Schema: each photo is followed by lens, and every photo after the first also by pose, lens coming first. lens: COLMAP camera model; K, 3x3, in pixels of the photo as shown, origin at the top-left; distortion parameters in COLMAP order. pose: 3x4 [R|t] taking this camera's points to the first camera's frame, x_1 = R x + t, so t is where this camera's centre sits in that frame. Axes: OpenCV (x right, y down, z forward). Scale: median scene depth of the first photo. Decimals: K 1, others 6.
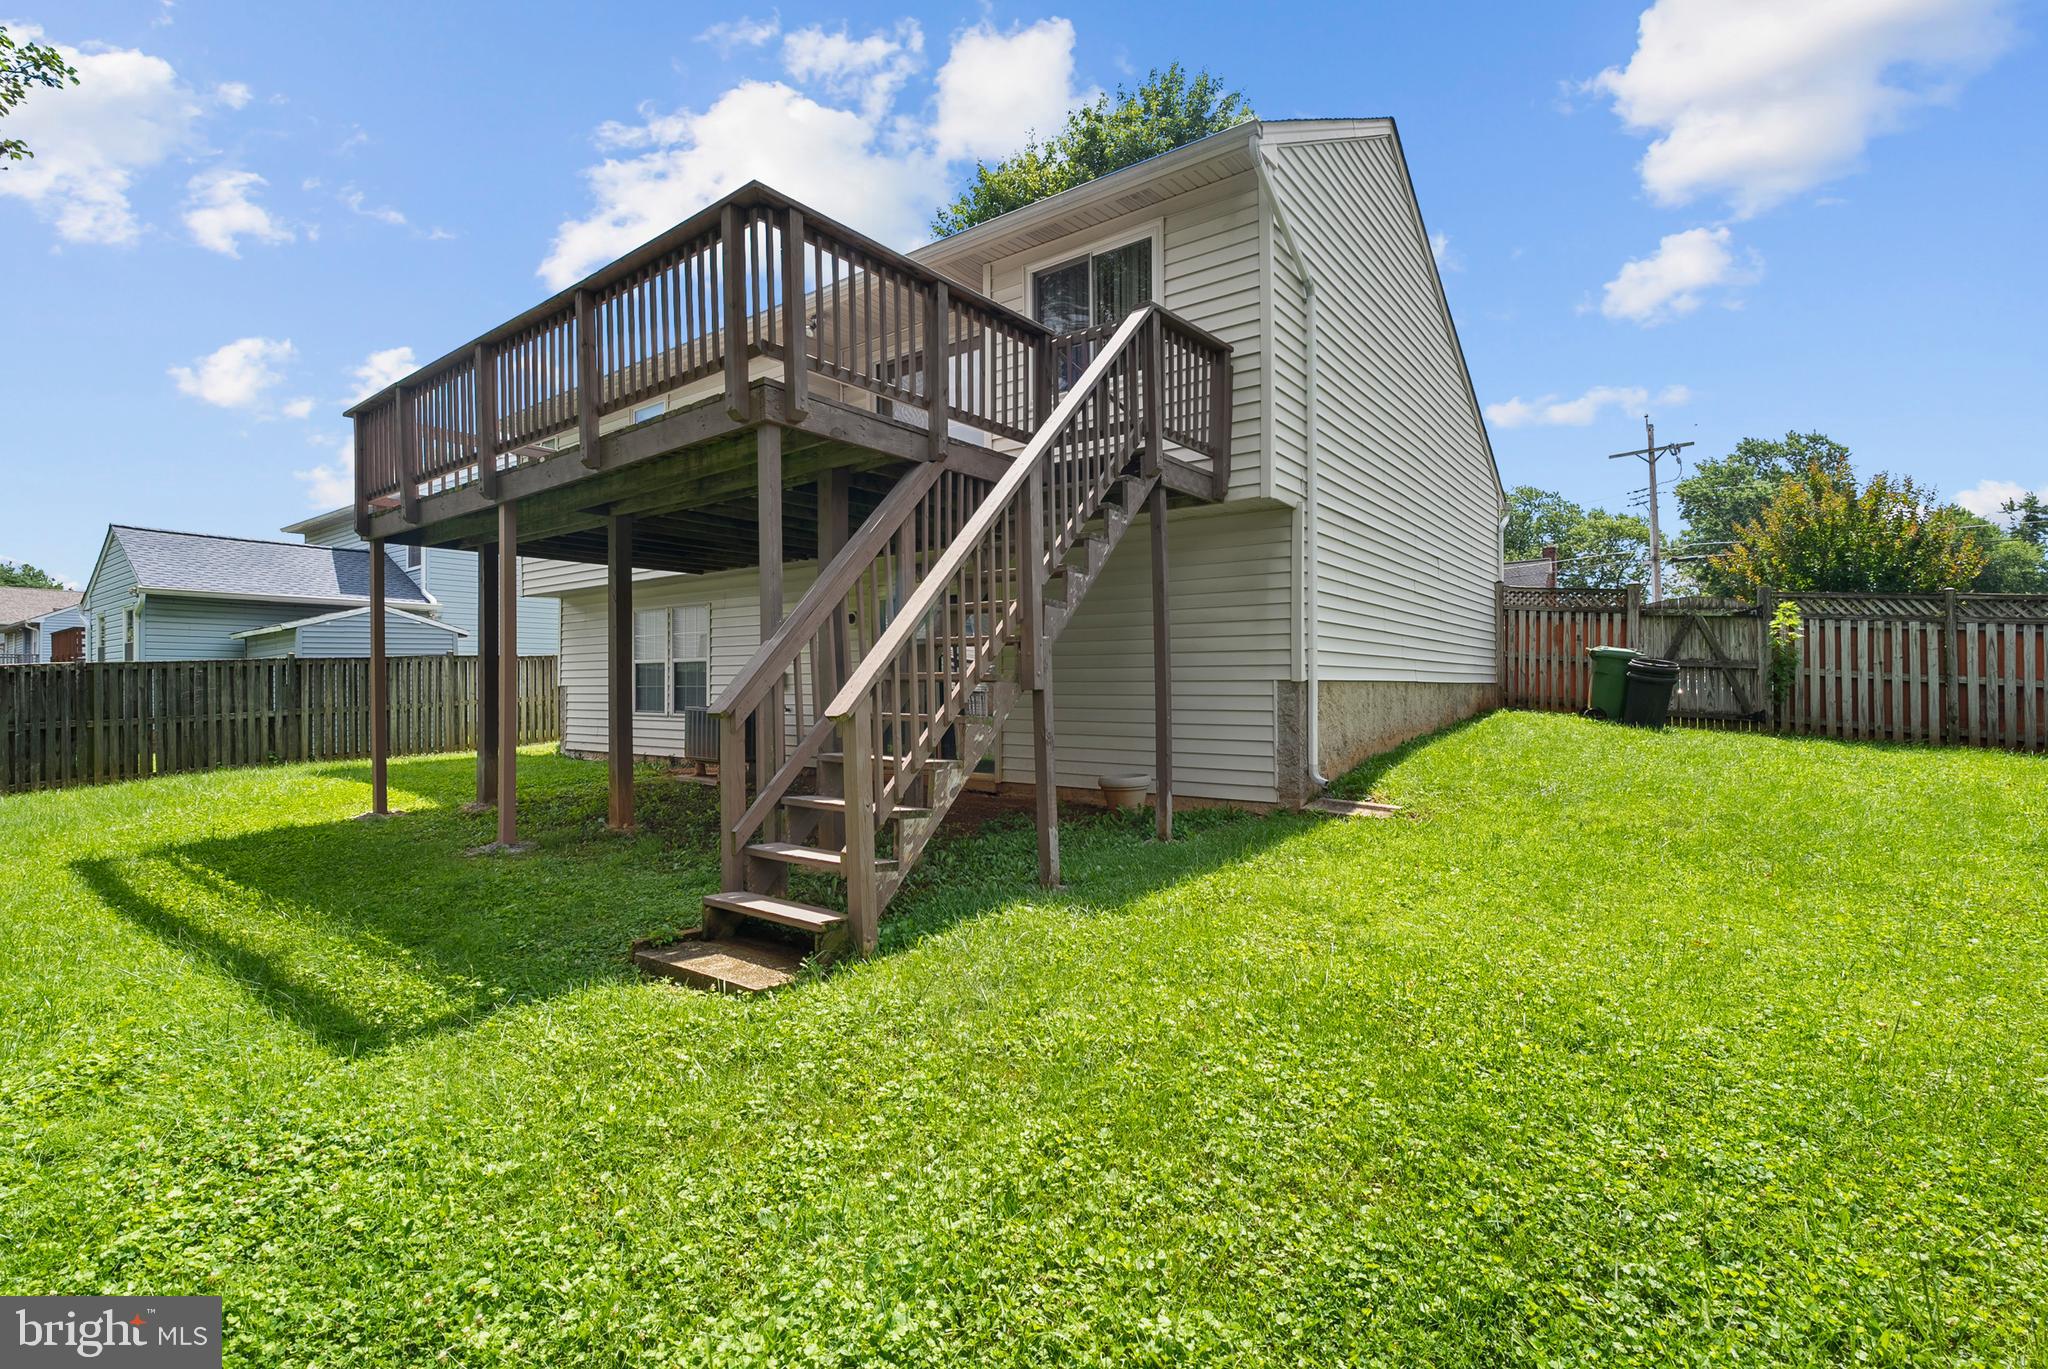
lens RADIAL K [[926.0, 0, 1011.7], [0, 926.0, 683.5], [0, 0, 1]] dist [-0.004444, 0.000071]
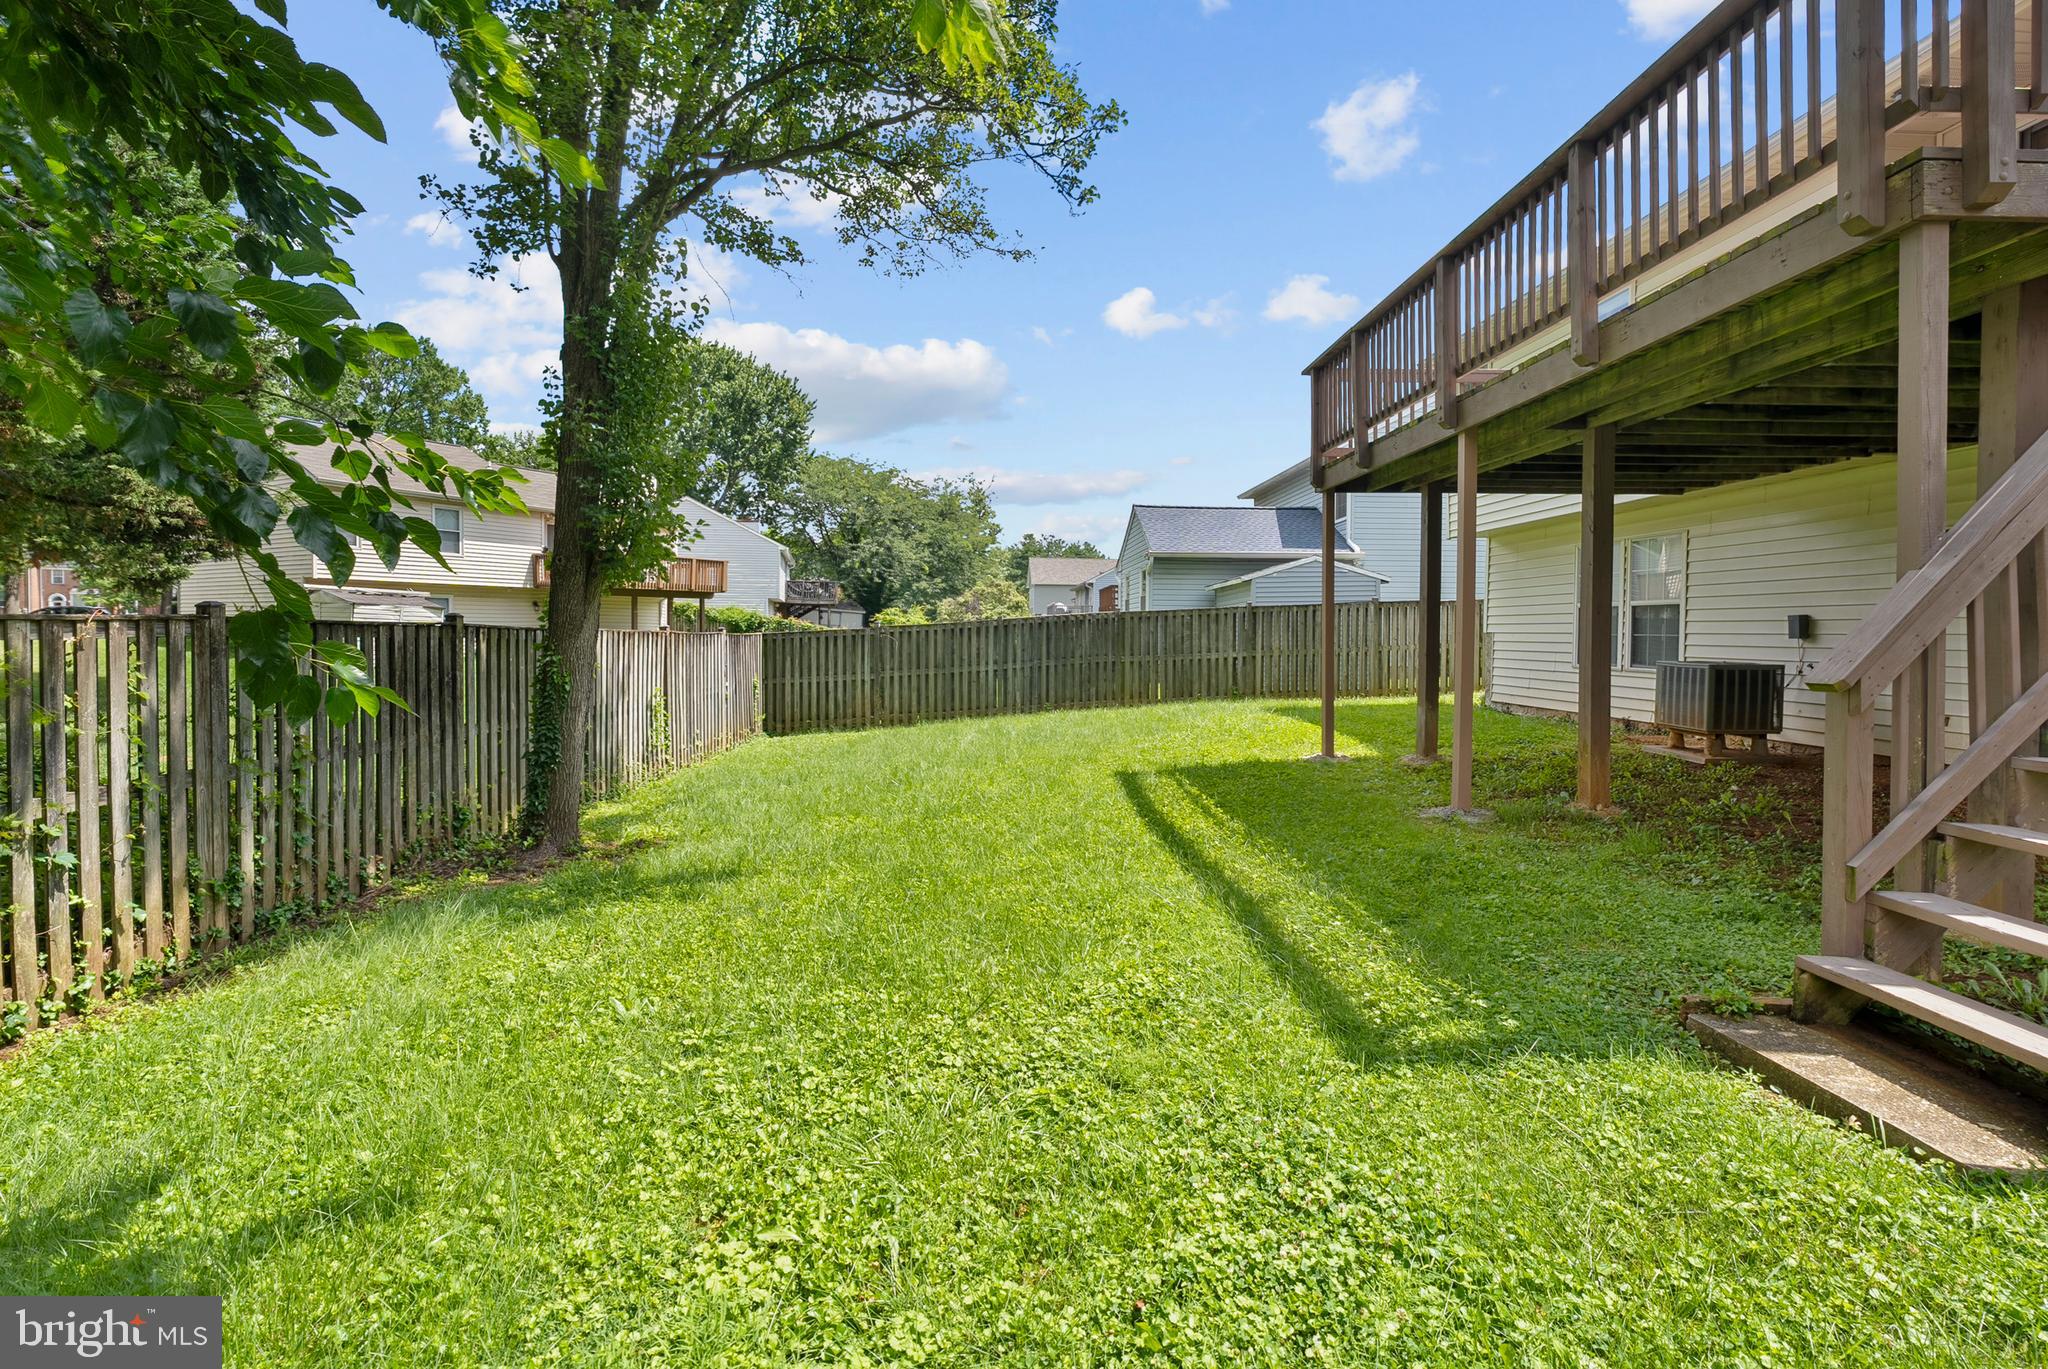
lens RADIAL K [[926.0, 0, 1026.6], [0, 926.0, 624.3], [0, 0, 1]] dist [-0.004444, 0.000071]
pose [[0.636188, 0.002513, -0.771530, -0.131235], [-0.005262, 0.999986, -0.001081, -0.004718], [0.771516, 0.004747, 0.636192, 0.108370]]
